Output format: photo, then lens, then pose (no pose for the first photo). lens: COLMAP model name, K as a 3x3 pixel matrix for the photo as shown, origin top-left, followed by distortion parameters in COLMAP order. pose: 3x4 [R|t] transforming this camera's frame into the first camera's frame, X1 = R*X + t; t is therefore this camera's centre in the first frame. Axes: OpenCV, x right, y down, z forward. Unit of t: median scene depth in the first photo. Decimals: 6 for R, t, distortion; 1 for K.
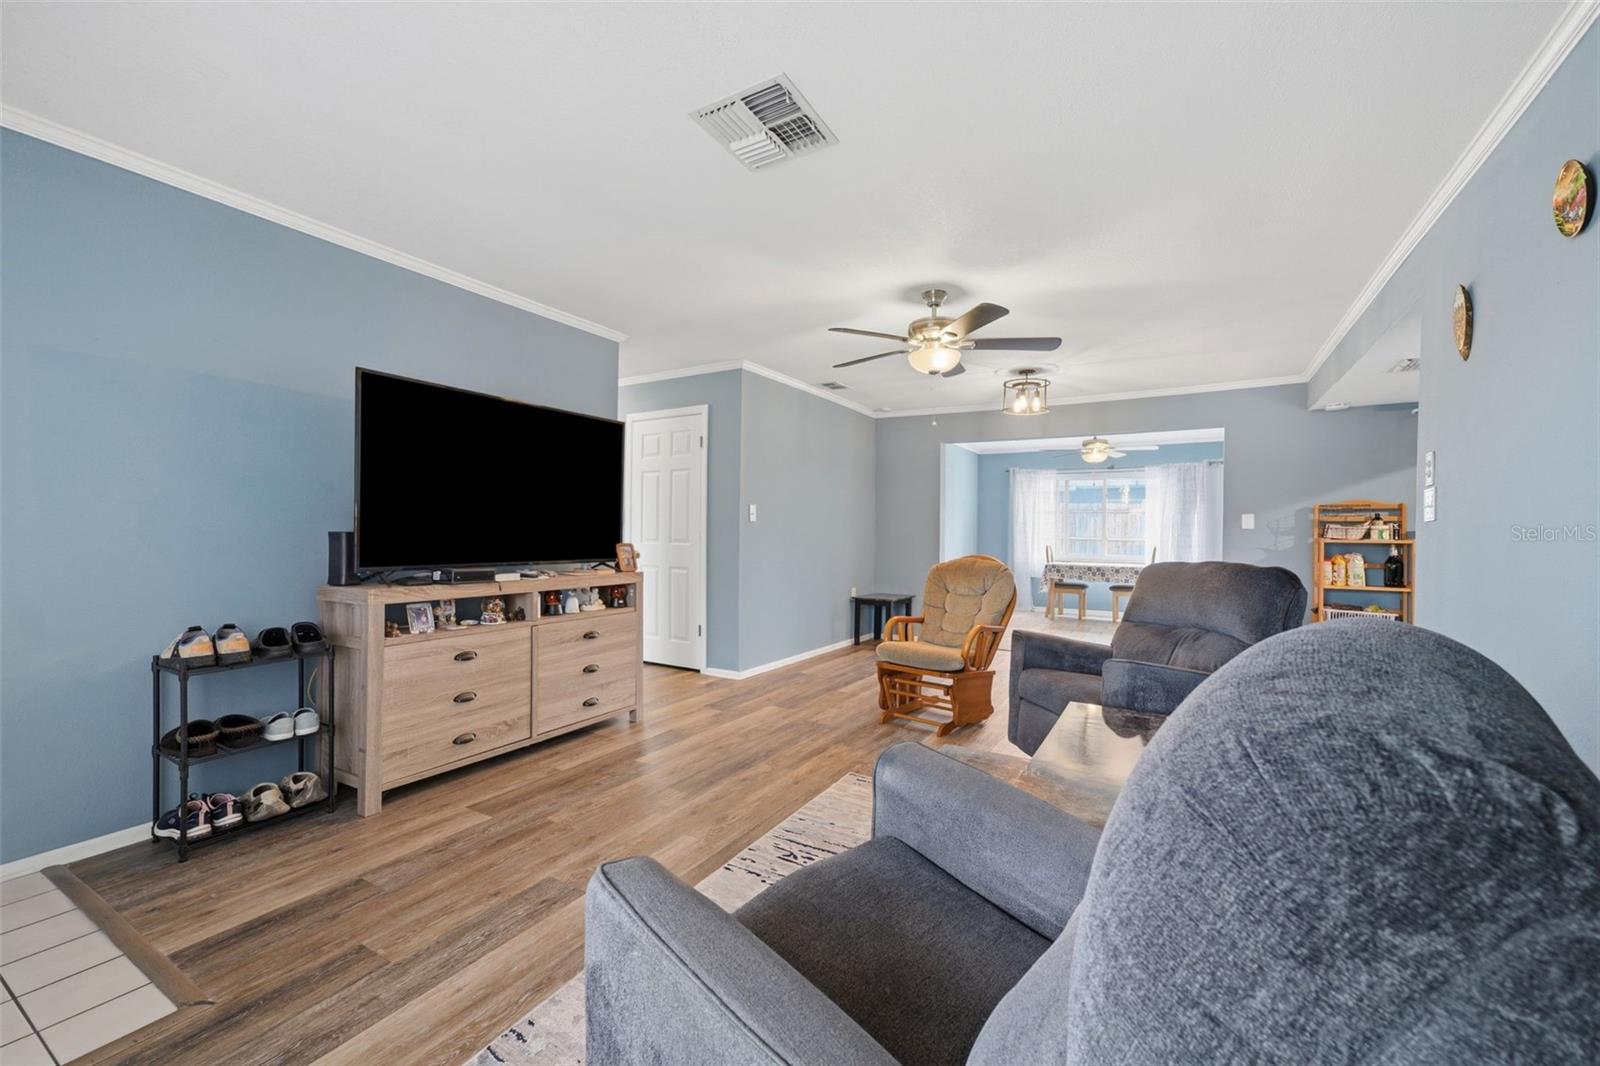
lens RADIAL K [[646.1, 0, 803.3], [0, 646.1, 532.9], [0, 0, 1]] dist [0.015994, 0.000308]
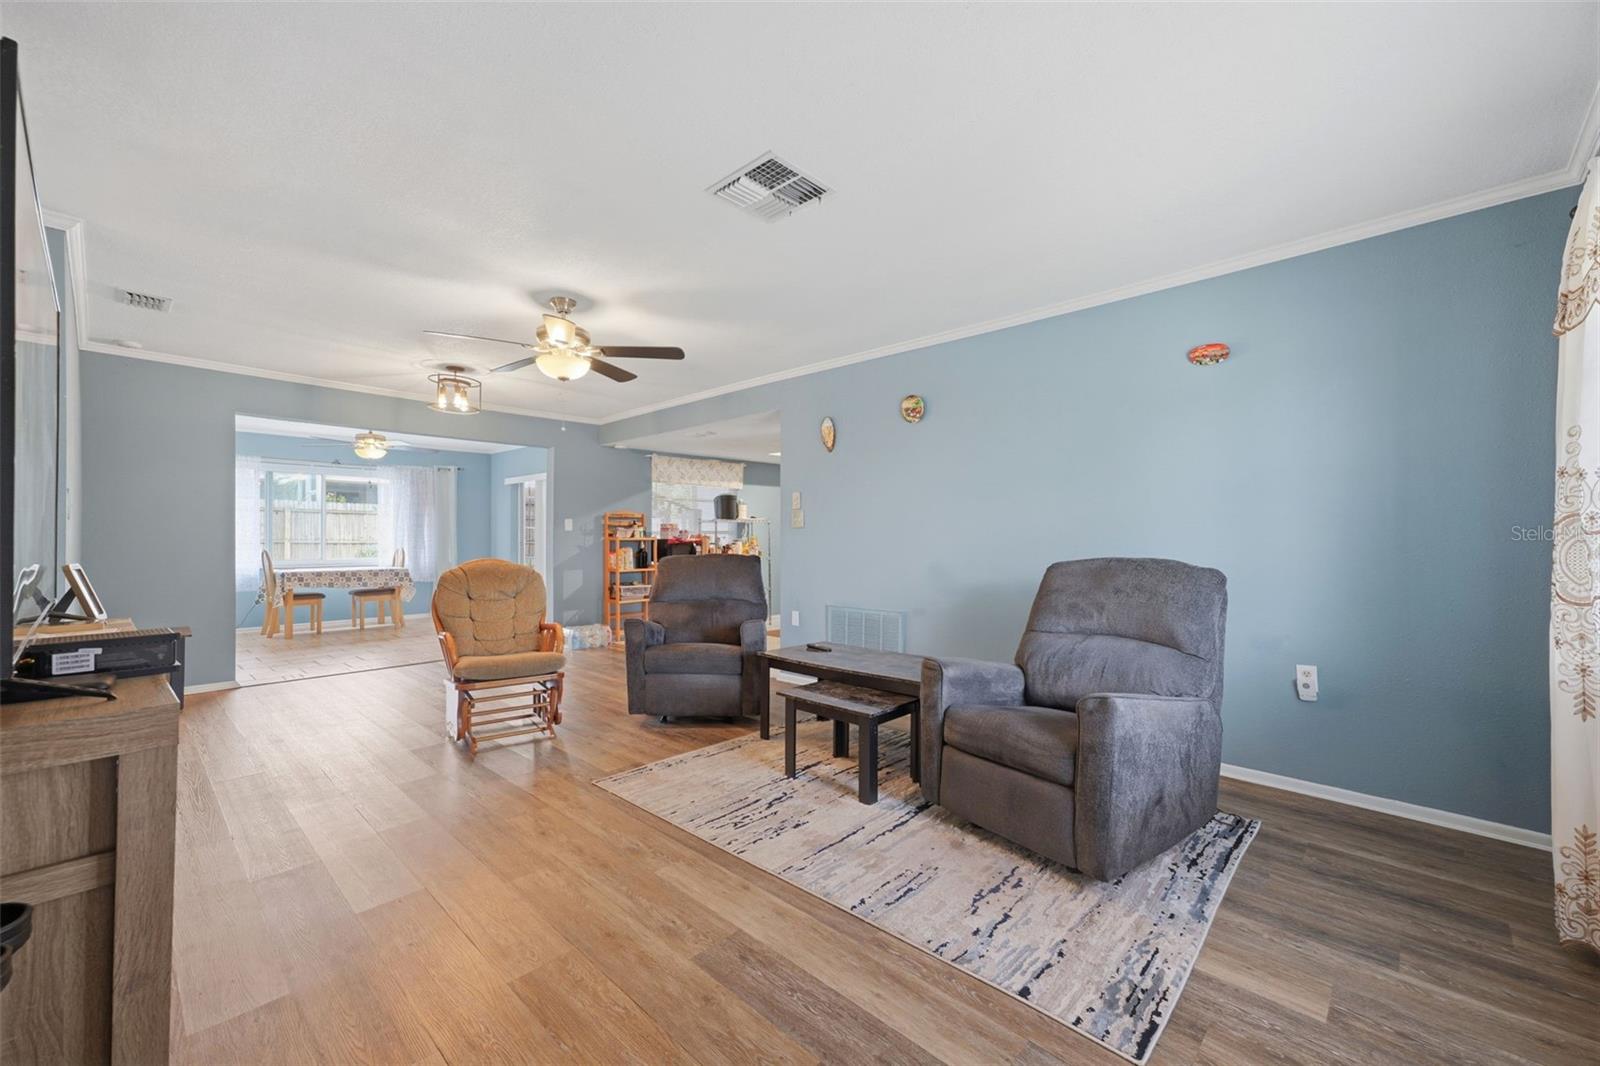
lens RADIAL K [[646.1, 0, 804.0], [0, 646.1, 530.1], [0, 0, 1]] dist [0.015994, 0.000308]
pose [[0.213448, -0.001808, 0.976953, -0.507295], [0.003718, 0.999993, 0.001039, -0.007668], [-0.976947, 0.003411, 0.213453, 0.295410]]
